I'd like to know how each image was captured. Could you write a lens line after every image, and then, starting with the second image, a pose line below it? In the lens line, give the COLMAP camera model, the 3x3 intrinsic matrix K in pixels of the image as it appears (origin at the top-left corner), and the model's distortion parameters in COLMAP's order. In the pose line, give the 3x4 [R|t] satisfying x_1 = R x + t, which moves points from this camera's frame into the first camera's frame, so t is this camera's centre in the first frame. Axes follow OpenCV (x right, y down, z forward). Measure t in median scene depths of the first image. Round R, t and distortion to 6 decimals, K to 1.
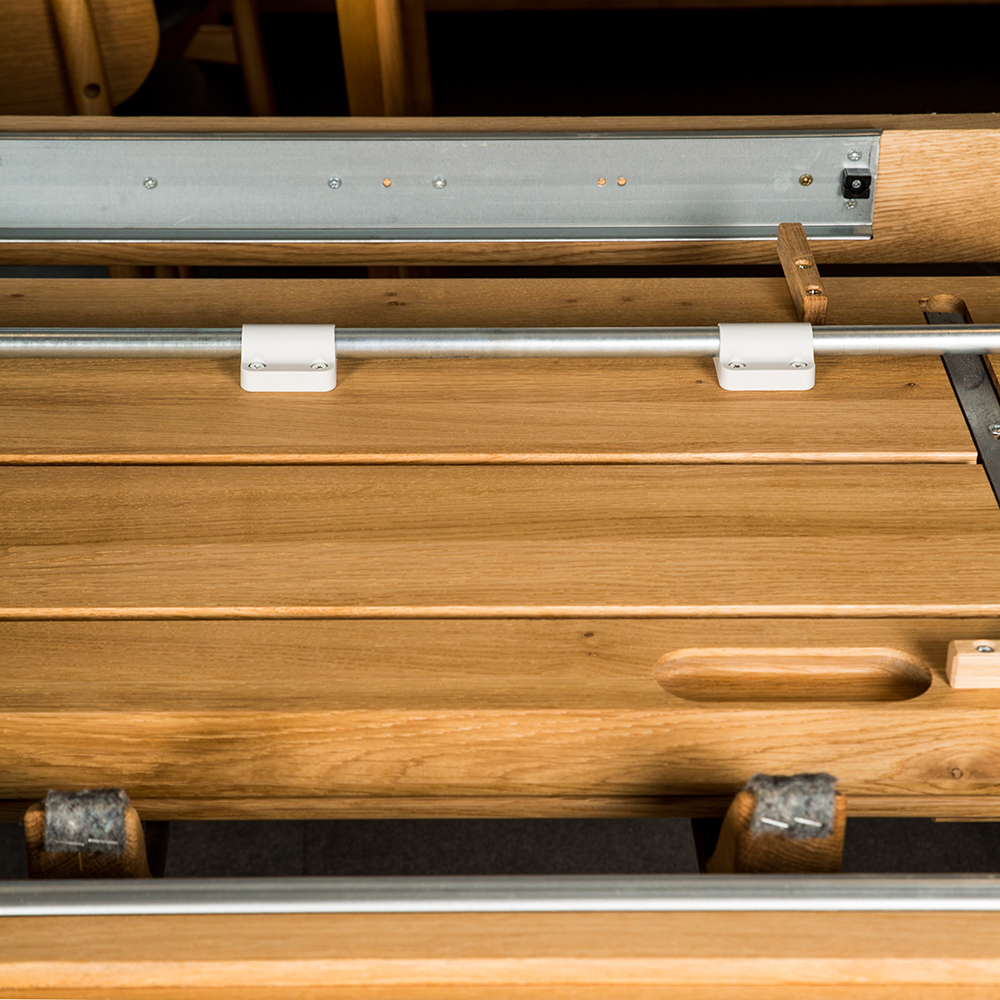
lens RADIAL K [[2373.5, 0, 500.0], [0, 2373.5, 500.0], [0, 0, 1]] dist [0.097533, 0.138319]
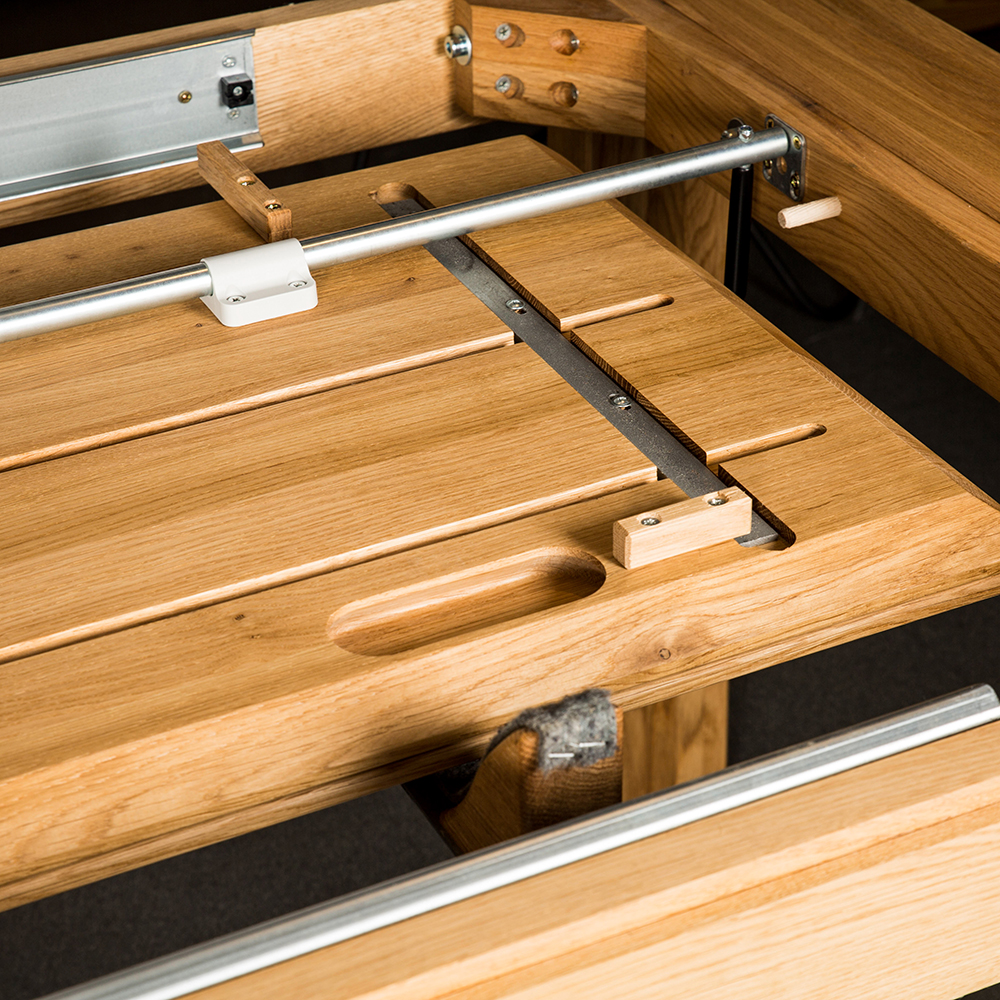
lens RADIAL K [[2373.5, 0, 500.0], [0, 2373.5, 500.0], [0, 0, 1]] dist [0.097533, 0.138319]
pose [[0.911730, -0.246479, 0.328628, -0.154360], [0.236440, 0.969060, 0.070851, -0.026306], [-0.335923, 0.013104, 0.941798, 0.114245]]
